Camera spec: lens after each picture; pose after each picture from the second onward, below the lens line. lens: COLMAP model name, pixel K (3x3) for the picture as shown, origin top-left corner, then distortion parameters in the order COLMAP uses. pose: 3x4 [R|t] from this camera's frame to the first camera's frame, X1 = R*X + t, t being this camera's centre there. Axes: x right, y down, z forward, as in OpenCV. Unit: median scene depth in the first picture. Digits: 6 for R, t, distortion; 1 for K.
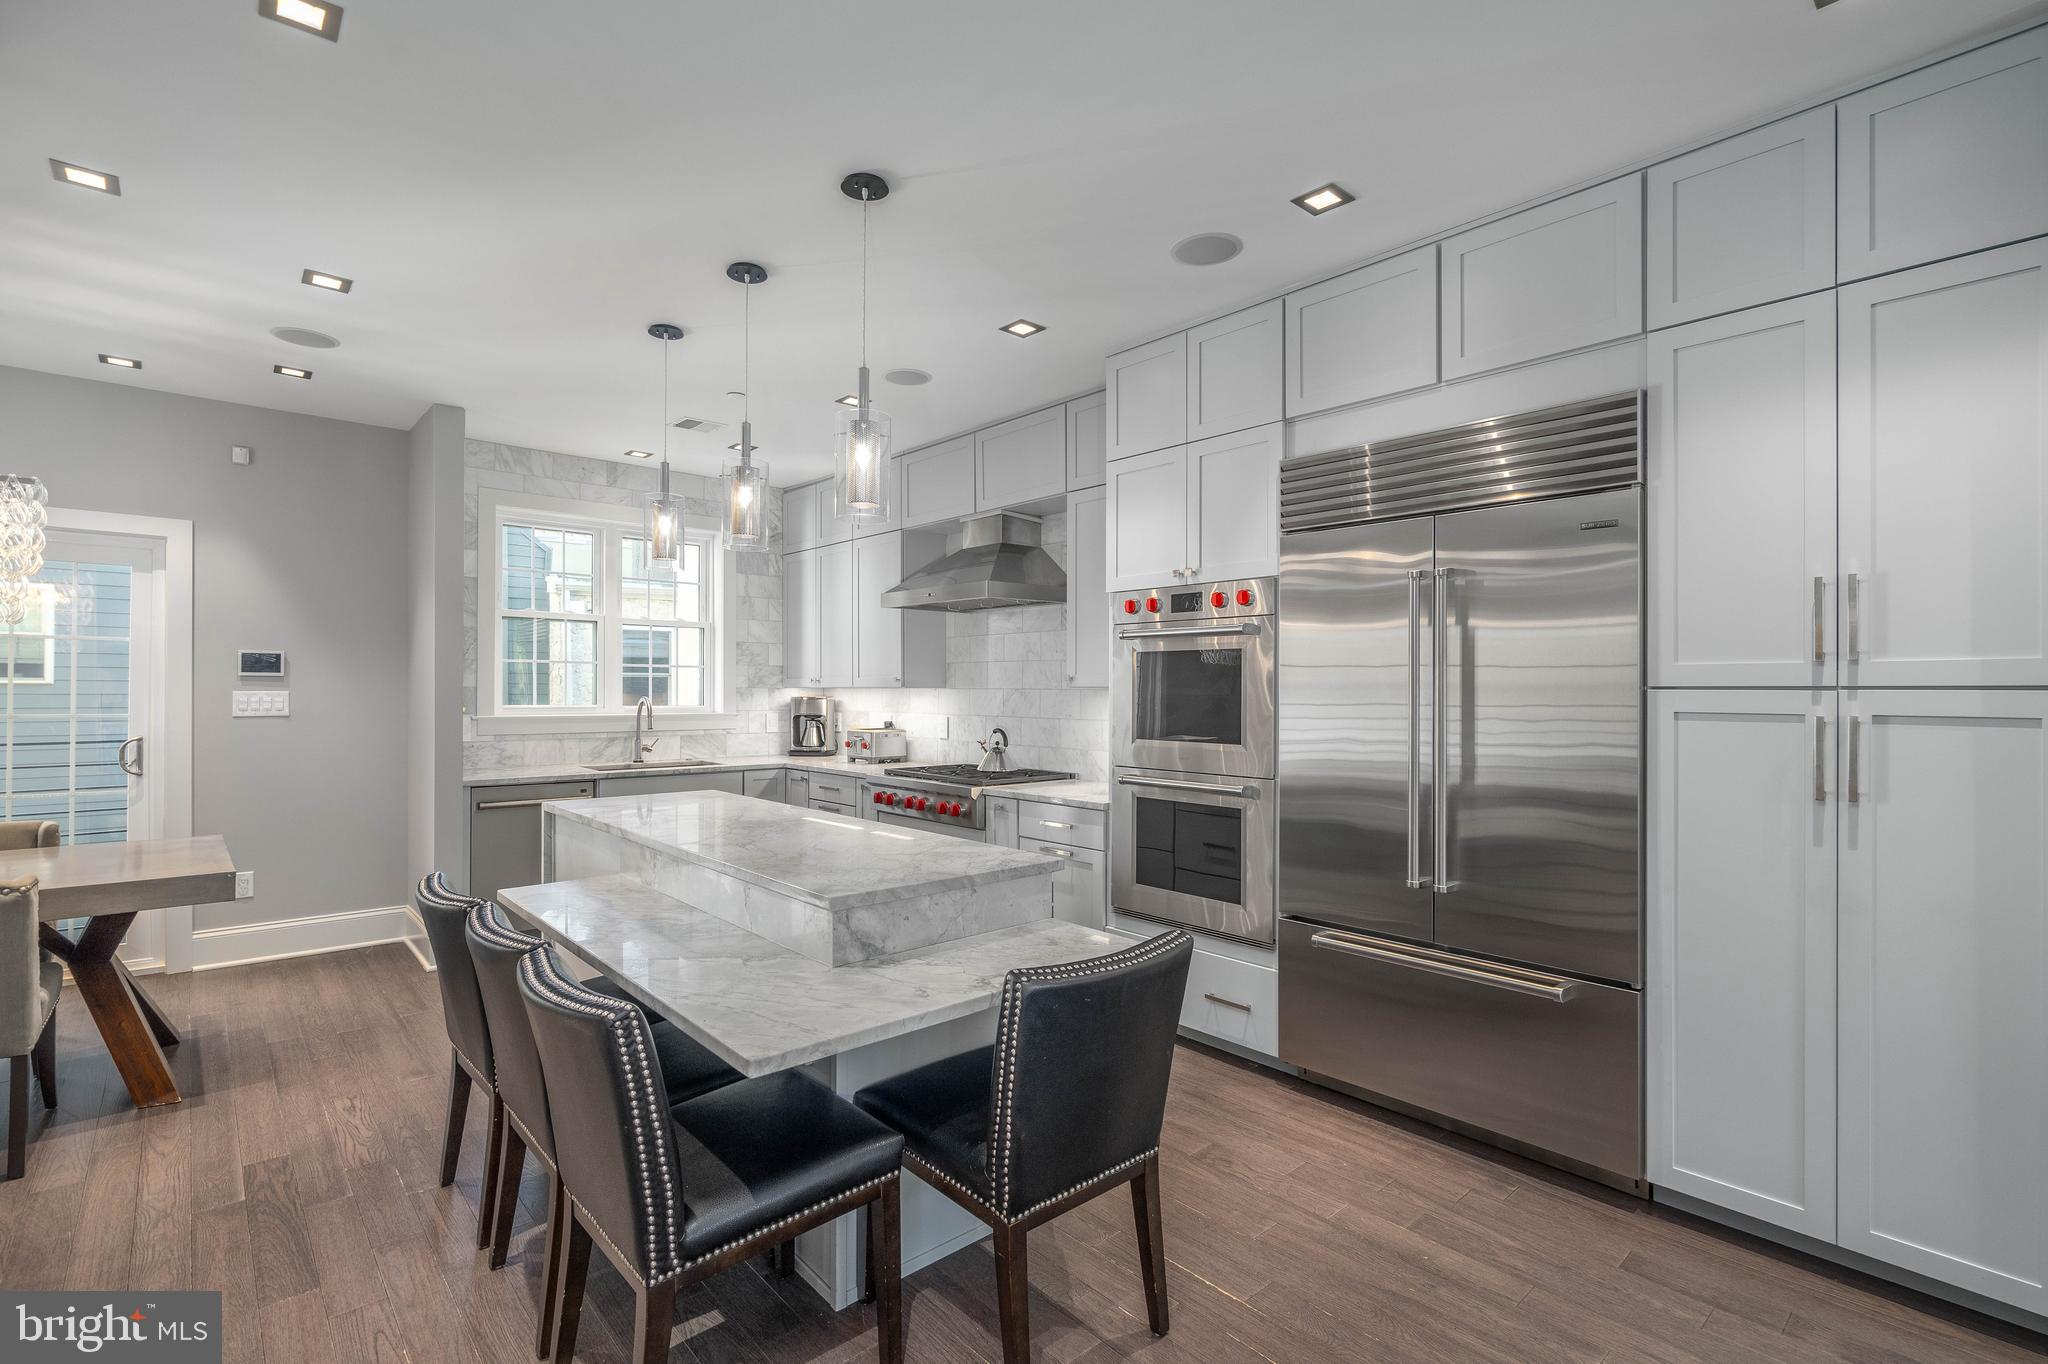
lens RADIAL K [[955.1, 0, 1029.3], [0, 955.1, 685.8], [0, 0, 1]] dist [0.000405, 0.000813]
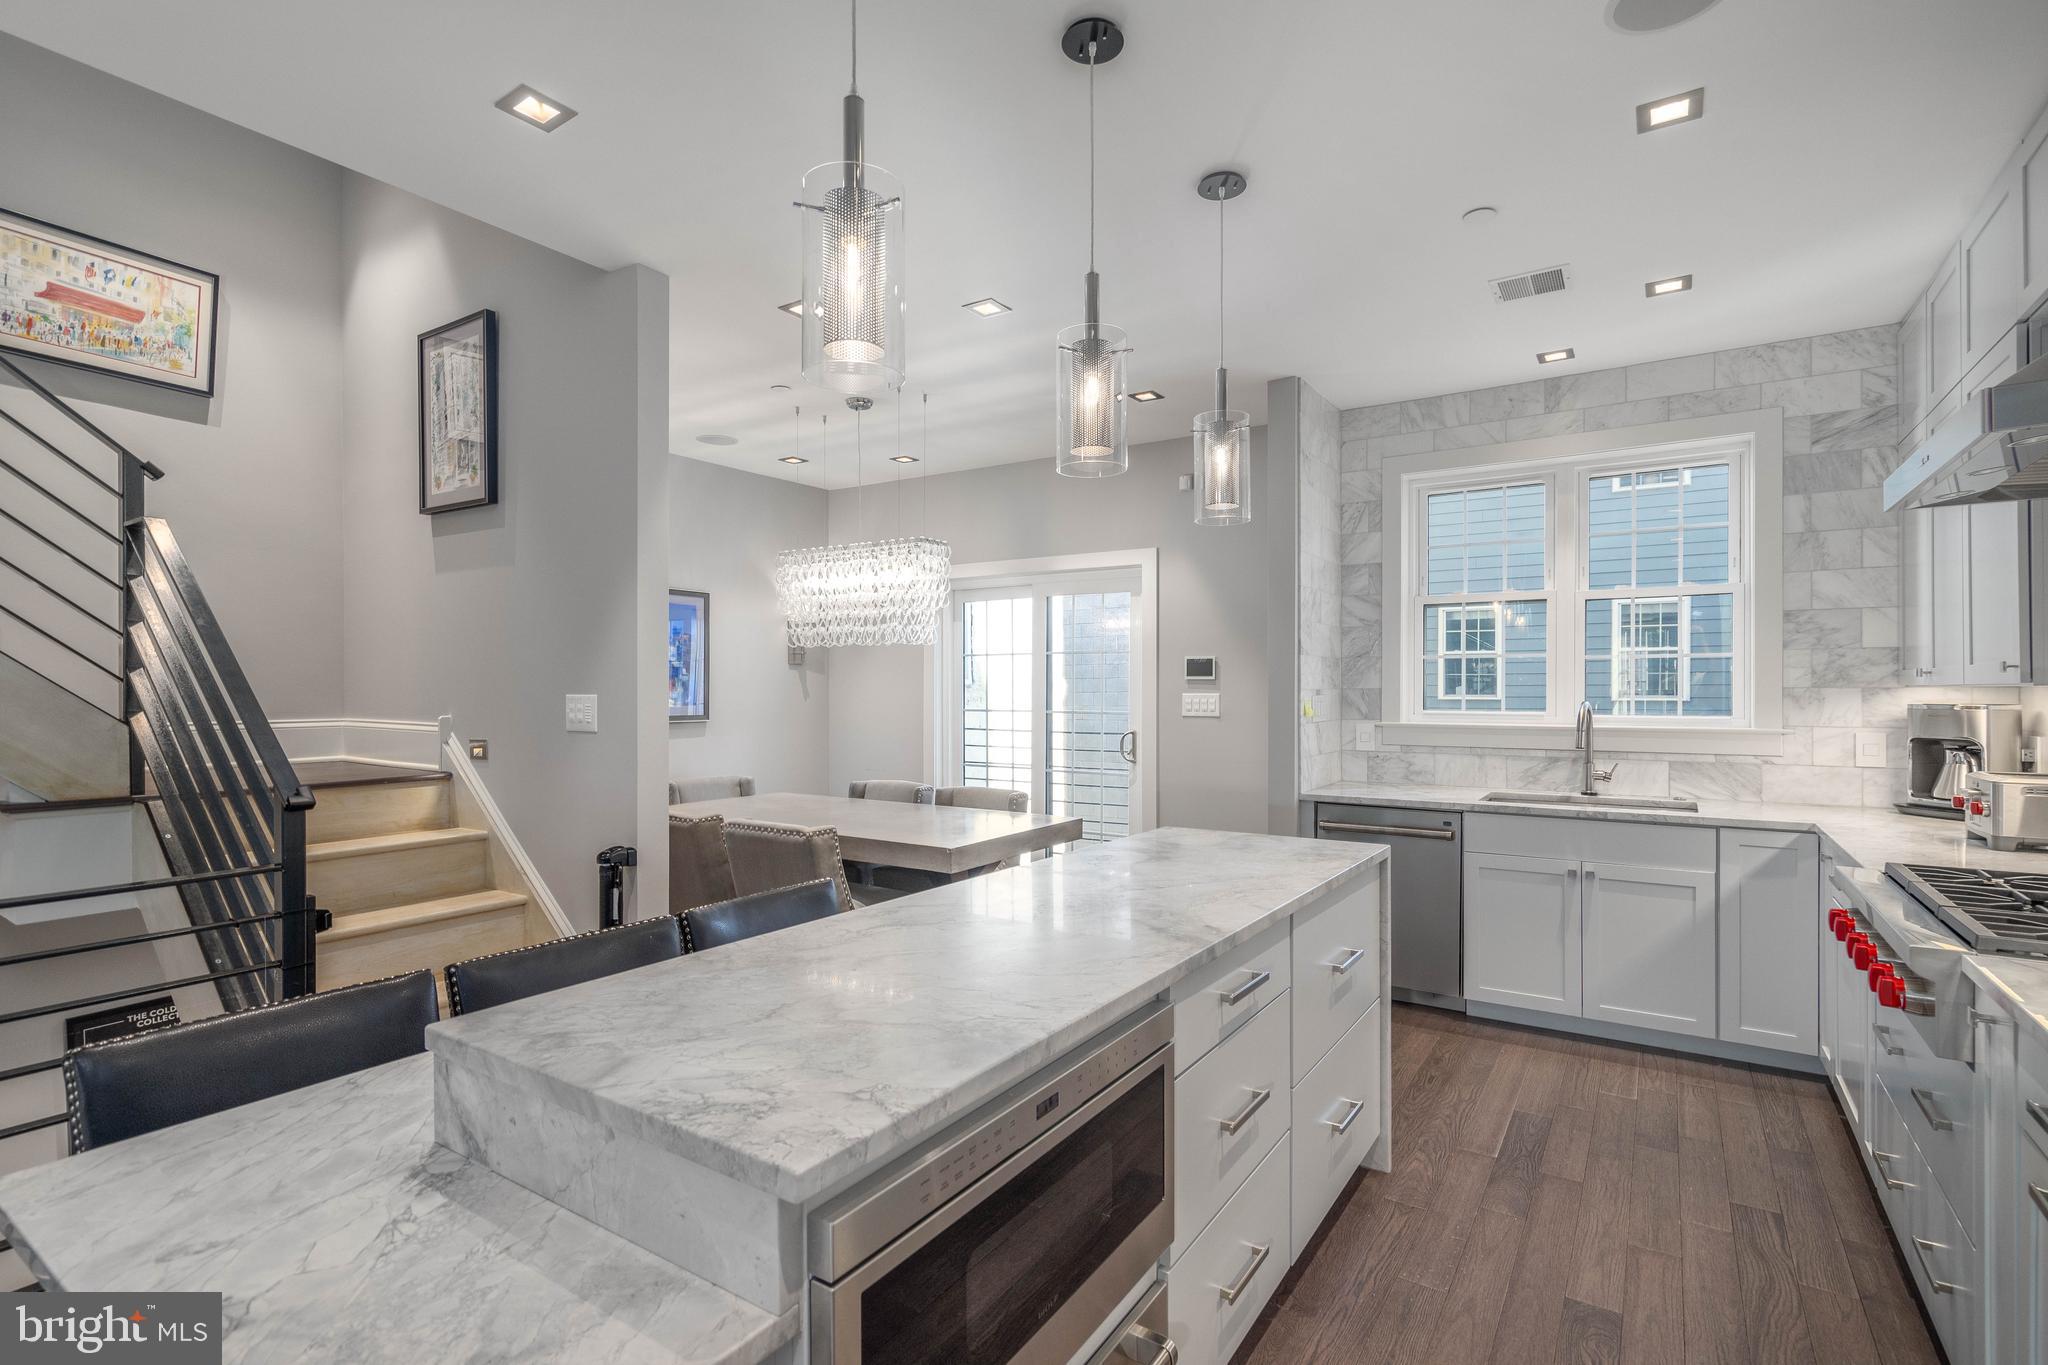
lens RADIAL K [[955.1, 0, 1029.3], [0, 955.1, 686.3], [0, 0, 1]] dist [0.000405, 0.000813]
pose [[0.243415, -0.008785, -0.969883, 0.178794], [0.004417, 0.999959, -0.007949, 0.004426], [0.969912, -0.002349, 0.243443, 0.455204]]
